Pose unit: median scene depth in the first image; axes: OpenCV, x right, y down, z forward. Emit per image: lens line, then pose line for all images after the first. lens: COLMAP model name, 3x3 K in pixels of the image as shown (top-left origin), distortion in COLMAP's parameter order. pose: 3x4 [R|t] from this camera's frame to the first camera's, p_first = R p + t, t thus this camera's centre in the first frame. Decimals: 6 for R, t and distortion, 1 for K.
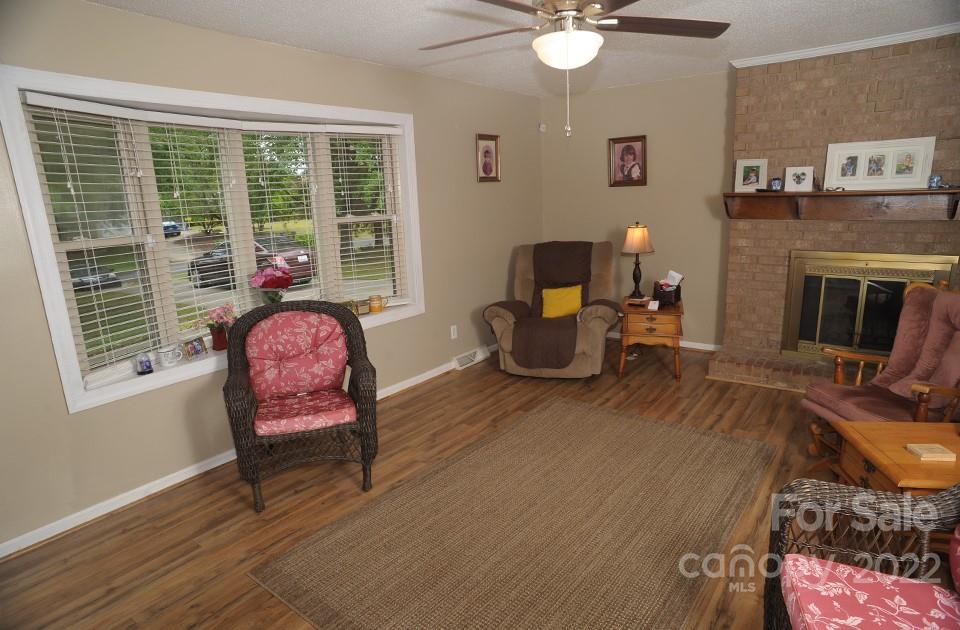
lens RADIAL K [[540.2, 0, 484.7], [0, 540.2, 325.2], [0, 0, 1]] dist [-0.105440, 0.068914]
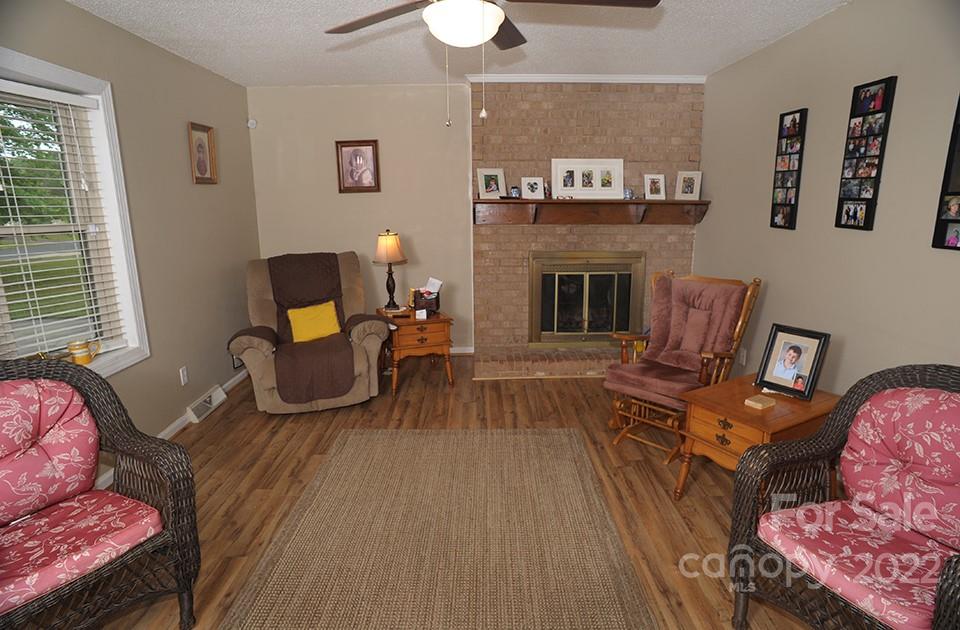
lens RADIAL K [[540.2, 0, 484.7], [0, 540.2, 325.2], [0, 0, 1]] dist [-0.105440, 0.068914]
pose [[0.789795, -0.110735, 0.603292, -0.190528], [0.124444, 0.992041, 0.019176, -0.023295], [-0.600614, 0.059931, 0.797290, 0.159565]]
